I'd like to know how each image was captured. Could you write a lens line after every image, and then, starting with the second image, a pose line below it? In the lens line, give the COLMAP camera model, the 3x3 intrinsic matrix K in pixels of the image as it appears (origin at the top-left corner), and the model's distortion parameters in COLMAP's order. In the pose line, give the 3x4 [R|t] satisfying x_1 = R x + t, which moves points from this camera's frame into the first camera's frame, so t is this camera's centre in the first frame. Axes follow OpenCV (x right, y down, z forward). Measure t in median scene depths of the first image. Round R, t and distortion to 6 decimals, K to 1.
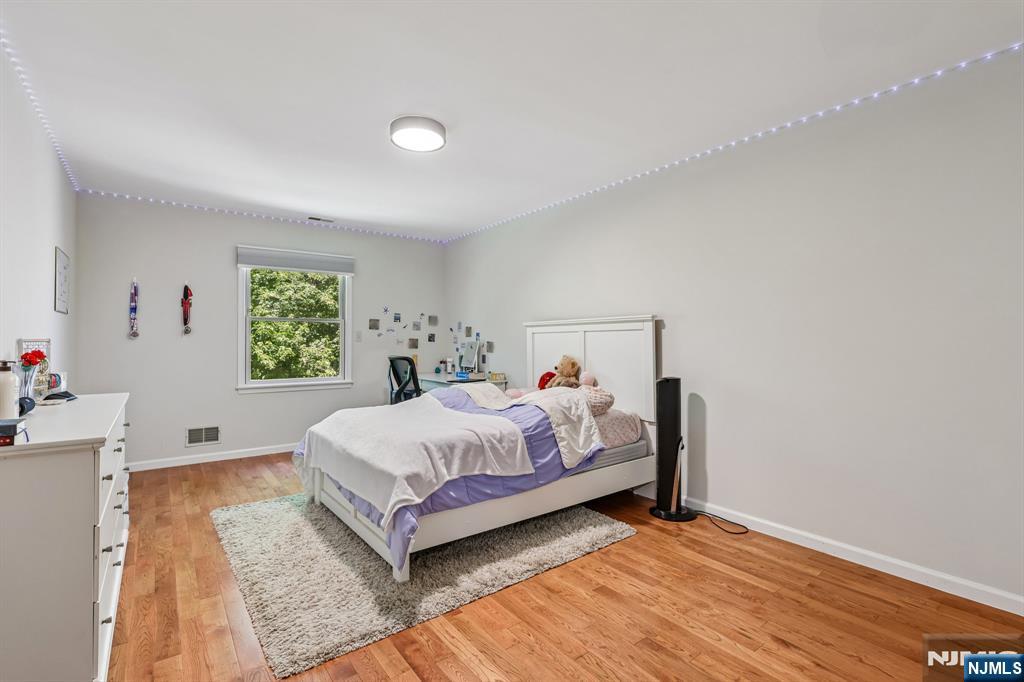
lens RADIAL K [[469.6, 0, 513.7], [0, 469.6, 339.5], [0, 0, 1]] dist [-0.003921, 0.001242]
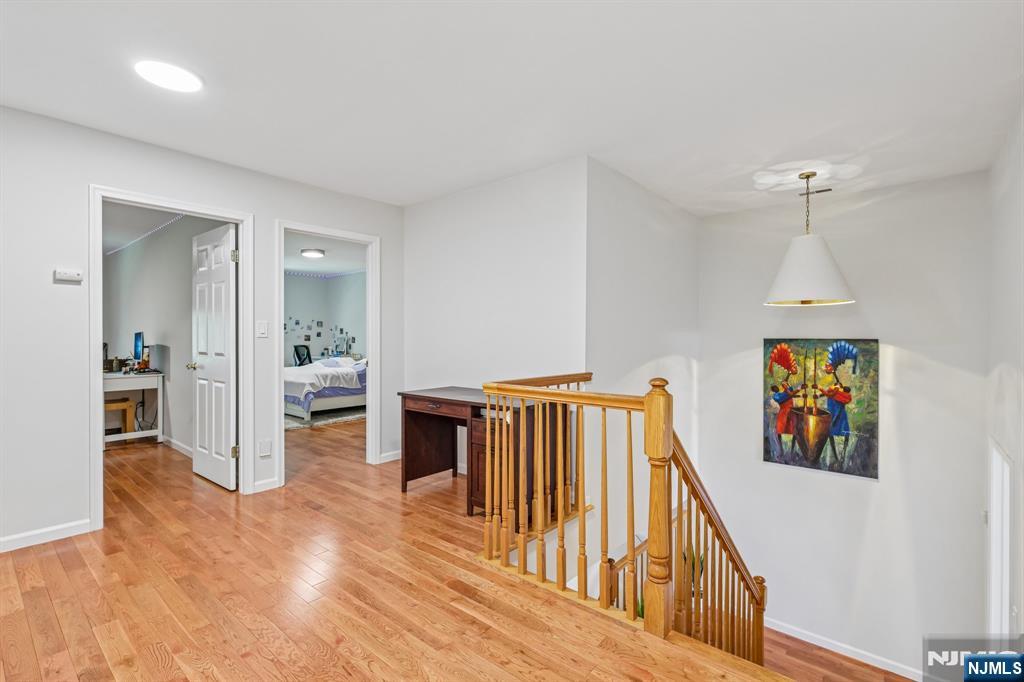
lens RADIAL K [[469.6, 0, 509.1], [0, 469.6, 341.8], [0, 0, 1]] dist [-0.003921, 0.001242]
pose [[0.977757, 0.000967, 0.209738, 0.156970], [-0.004356, 0.999867, 0.015698, -0.007734], [-0.209695, -0.016263, 0.977632, -0.890432]]
